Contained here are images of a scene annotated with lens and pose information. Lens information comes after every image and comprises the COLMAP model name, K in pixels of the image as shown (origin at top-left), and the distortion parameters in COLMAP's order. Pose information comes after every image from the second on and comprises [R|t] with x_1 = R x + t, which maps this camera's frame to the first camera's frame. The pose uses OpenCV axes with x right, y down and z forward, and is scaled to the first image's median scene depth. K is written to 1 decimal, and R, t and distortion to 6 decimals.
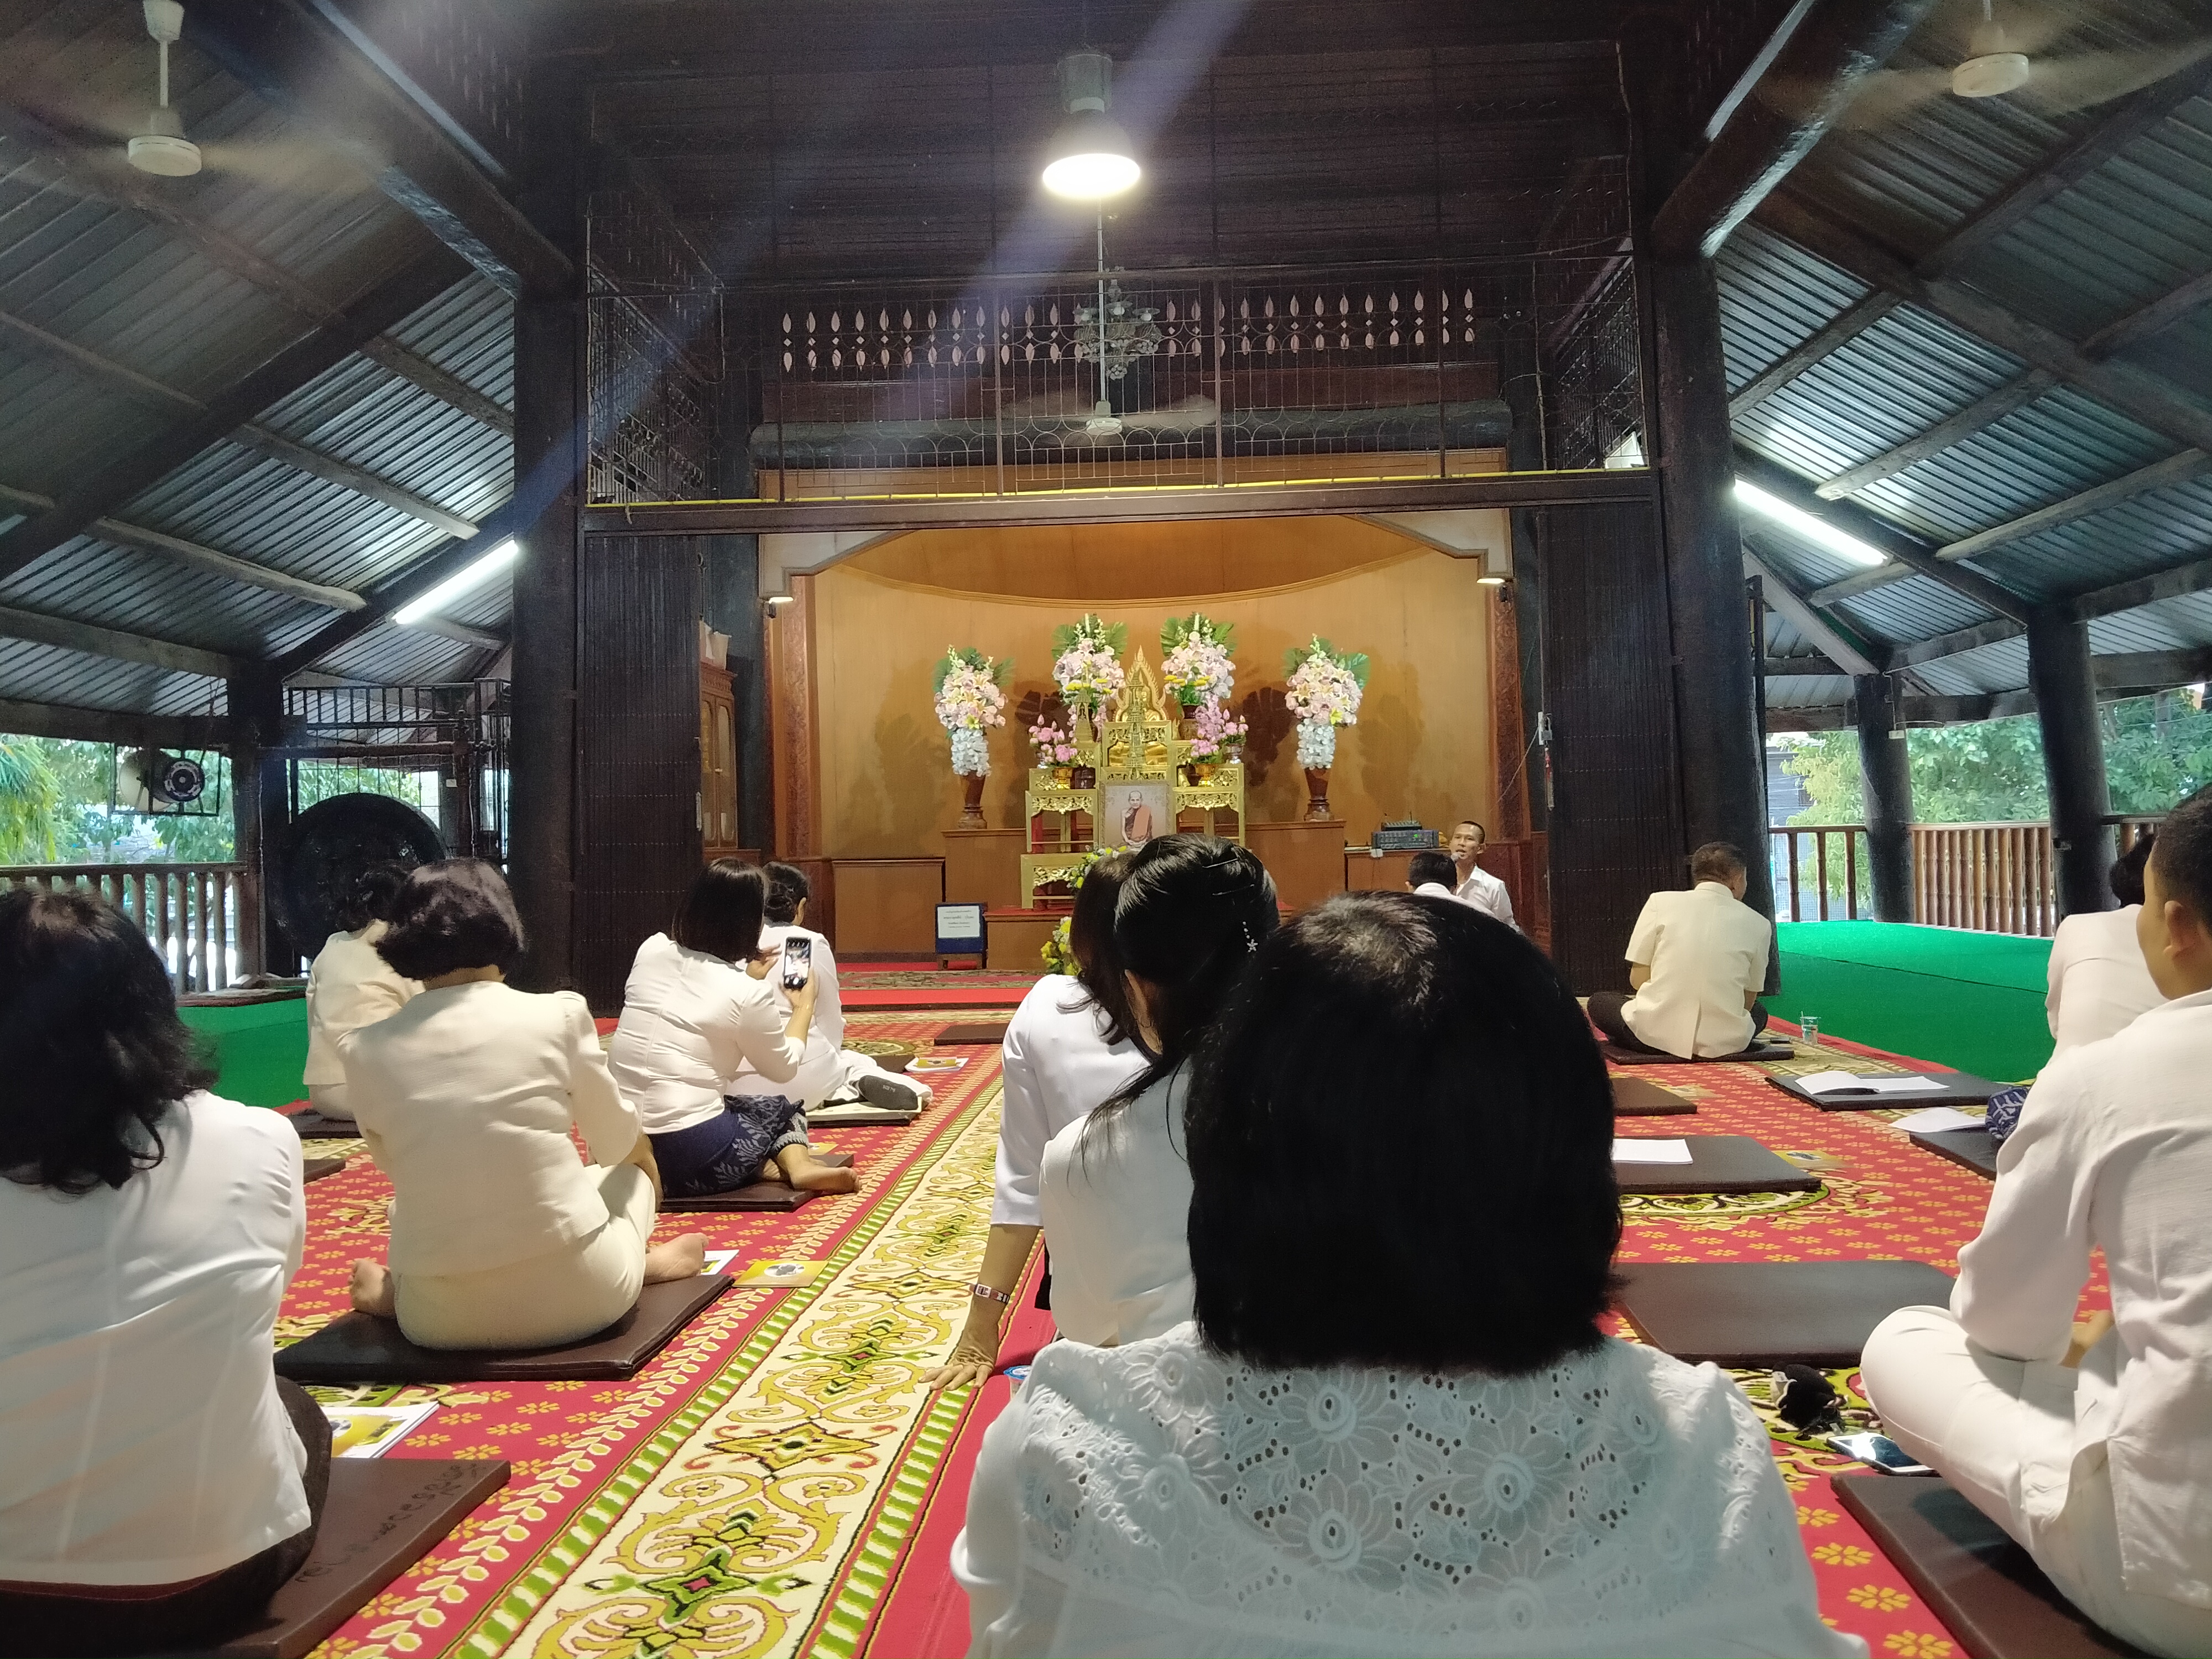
lens RADIAL K [[1768.8, 0, 1117.0], [0, 1768.8, 828.1], [0, 0, 1]] dist [0.086959, -0.171288]
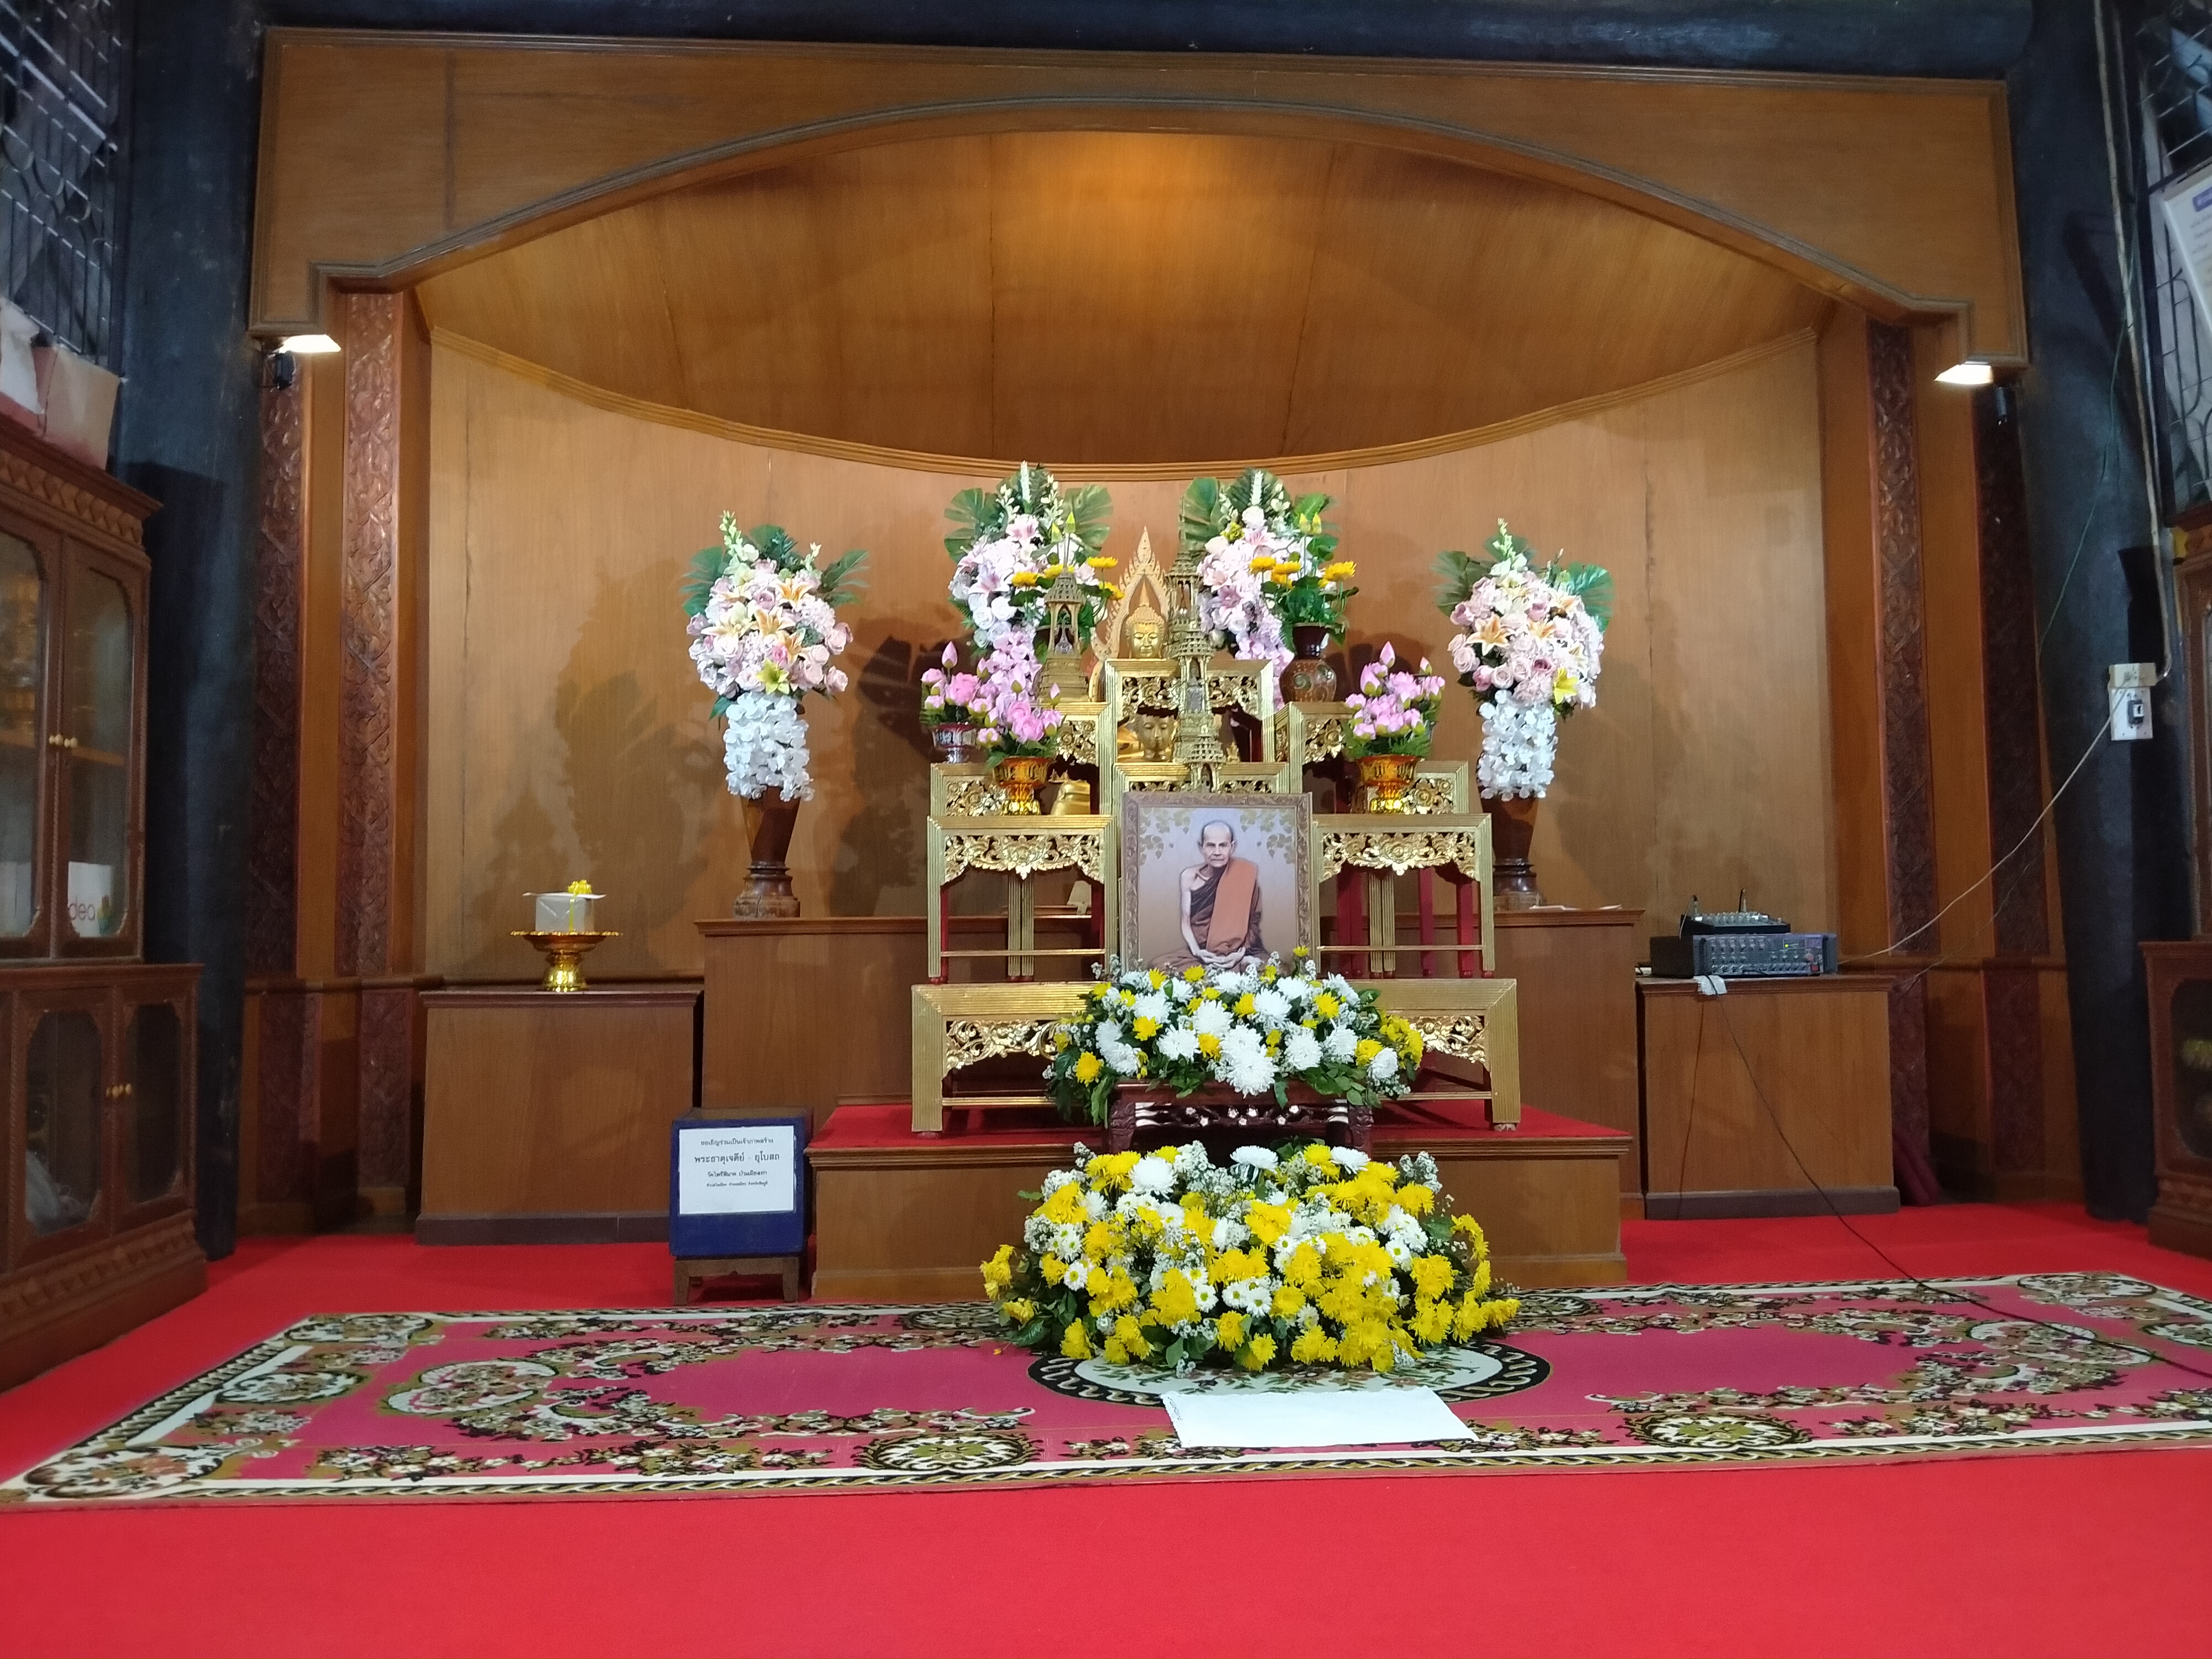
lens RADIAL K [[1768.8, 0, 1117.0], [0, 1768.8, 828.1], [0, 0, 1]] dist [0.086959, -0.171288]
pose [[0.991187, 0.020069, 0.130942, -0.053418], [-0.012842, 0.998359, -0.055811, 0.001911], [-0.131847, 0.053638, 0.989818, 0.543315]]
